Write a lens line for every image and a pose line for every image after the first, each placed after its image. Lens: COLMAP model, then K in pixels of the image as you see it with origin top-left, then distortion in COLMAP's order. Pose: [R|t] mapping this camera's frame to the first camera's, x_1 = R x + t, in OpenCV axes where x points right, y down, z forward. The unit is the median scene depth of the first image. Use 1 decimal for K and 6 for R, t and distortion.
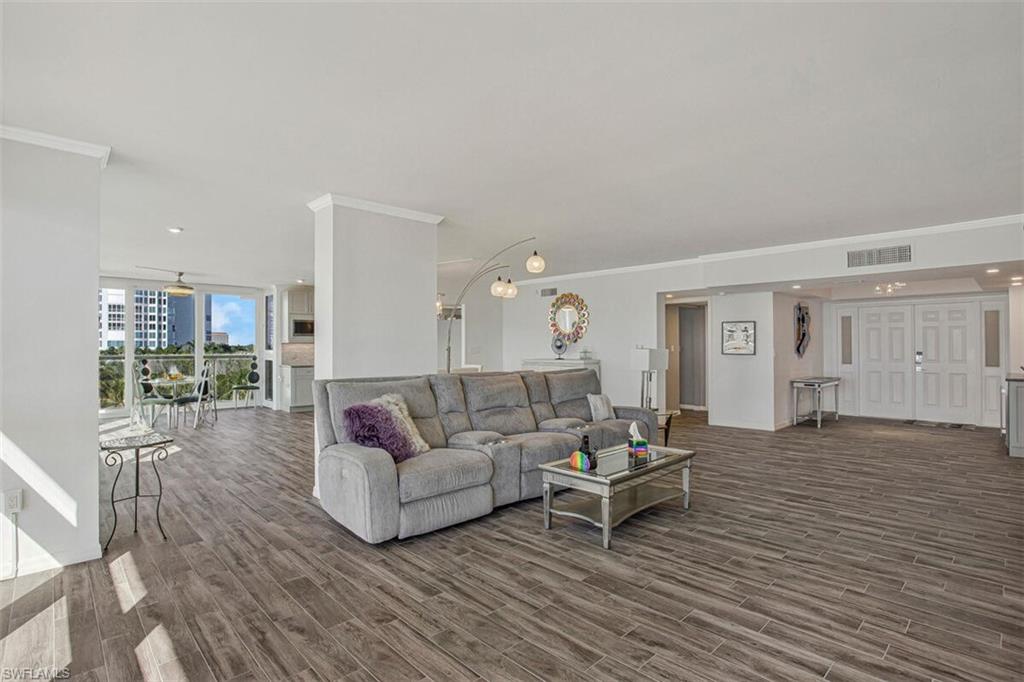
lens RADIAL K [[505.8, 0, 505.0], [0, 505.8, 344.5], [0, 0, 1]] dist [-0.042127, 0.000065]
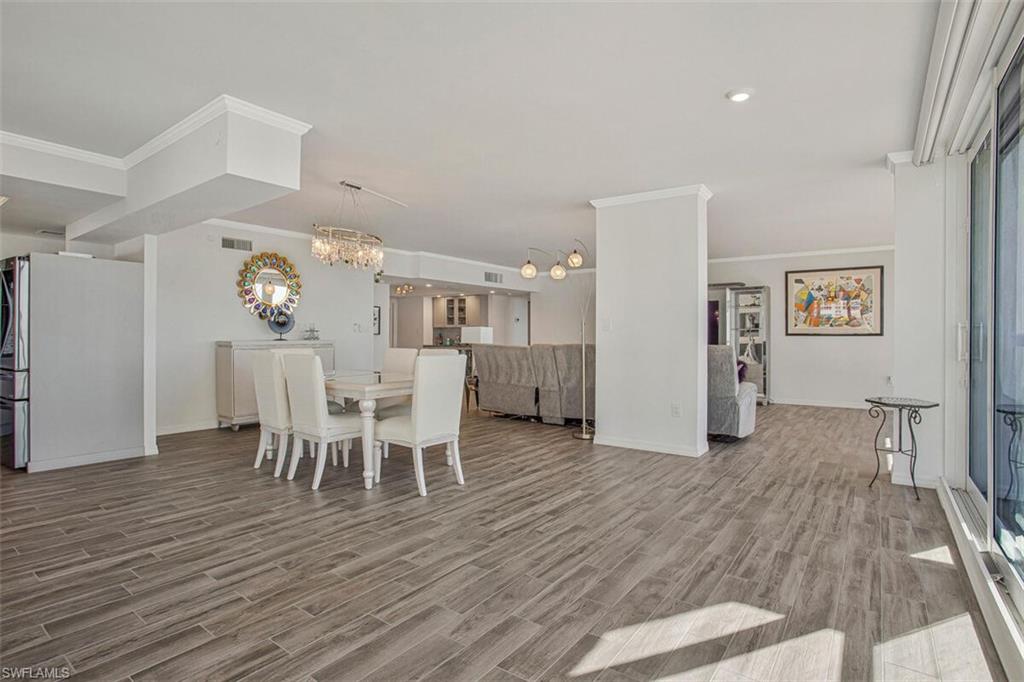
lens RADIAL K [[525.0, 0, 491.5], [0, 525.0, 333.3], [0, 0, 1]] dist [-0.054931, 0.015495]
pose [[-0.169651, 0.009929, 0.985454, -0.685732], [-0.013445, 0.999833, -0.012388, 0.023517], [-0.985412, -0.015351, -0.169489, 0.789075]]
